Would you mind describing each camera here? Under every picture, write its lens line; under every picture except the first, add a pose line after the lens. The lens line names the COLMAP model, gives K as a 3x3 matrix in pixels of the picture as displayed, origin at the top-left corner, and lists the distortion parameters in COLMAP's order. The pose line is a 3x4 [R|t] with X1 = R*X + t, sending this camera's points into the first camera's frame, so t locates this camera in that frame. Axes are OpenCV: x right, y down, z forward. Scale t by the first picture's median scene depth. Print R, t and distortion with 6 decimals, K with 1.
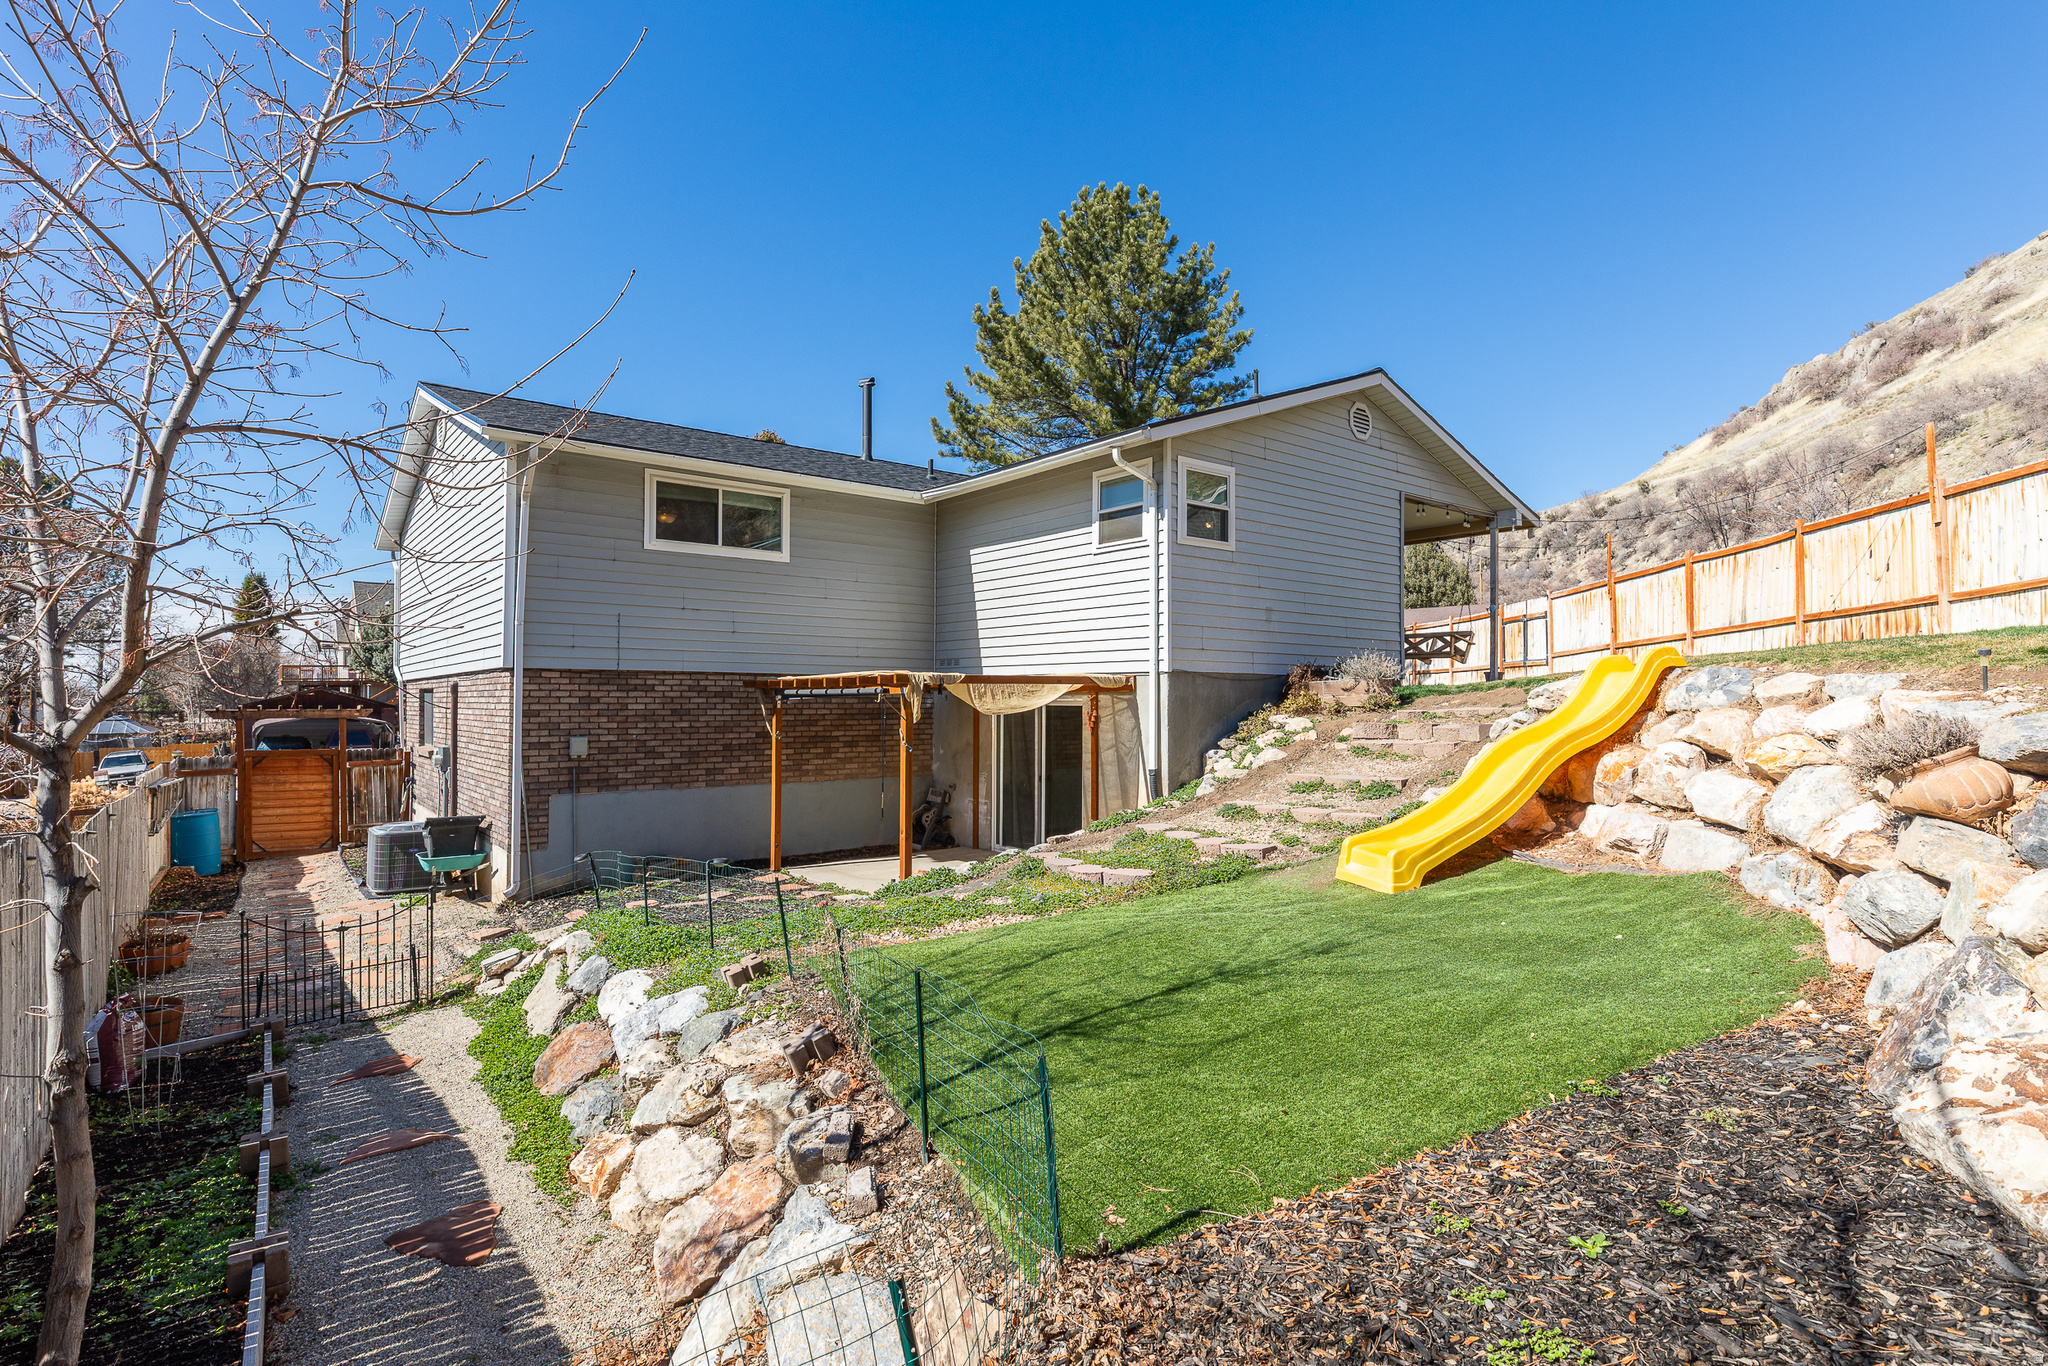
lens RADIAL K [[1033.3, 0, 1024.0], [0, 1033.3, 683.0], [0, 0, 1]] dist [-0.001955, -0.000159]
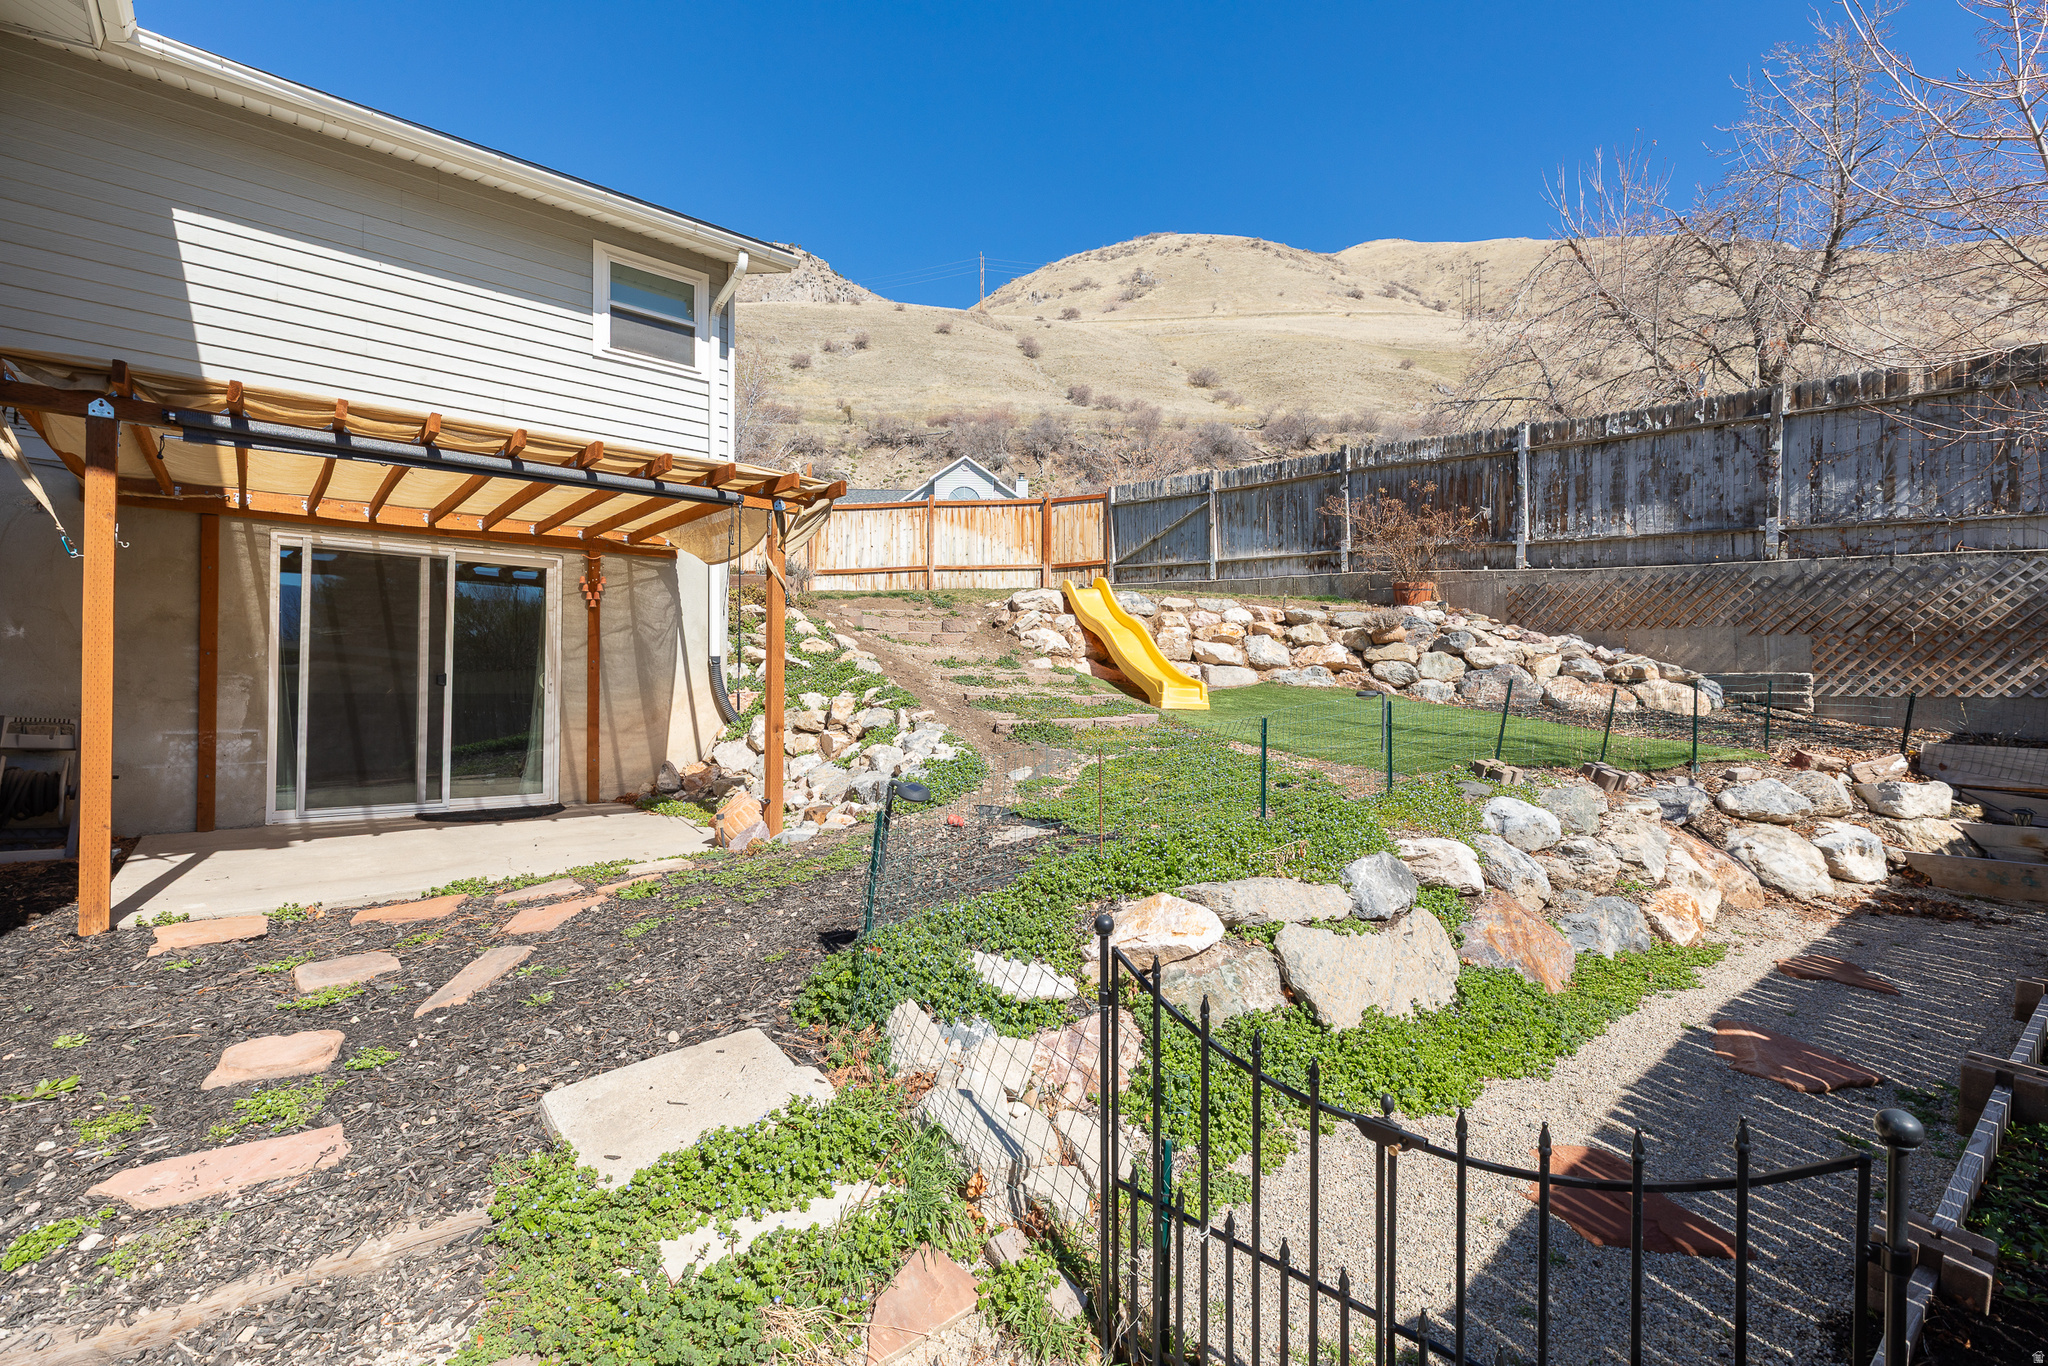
lens RADIAL K [[909.4, 0, 1024.0], [0, 909.4, 683.0], [0, 0, 1]] dist [0.001548, 0.000302]
pose [[-0.041885, 0.007103, 0.999097, -0.579696], [-0.023569, 0.999689, -0.008096, 0.099729], [-0.998844, -0.023887, -0.041705, 0.743125]]
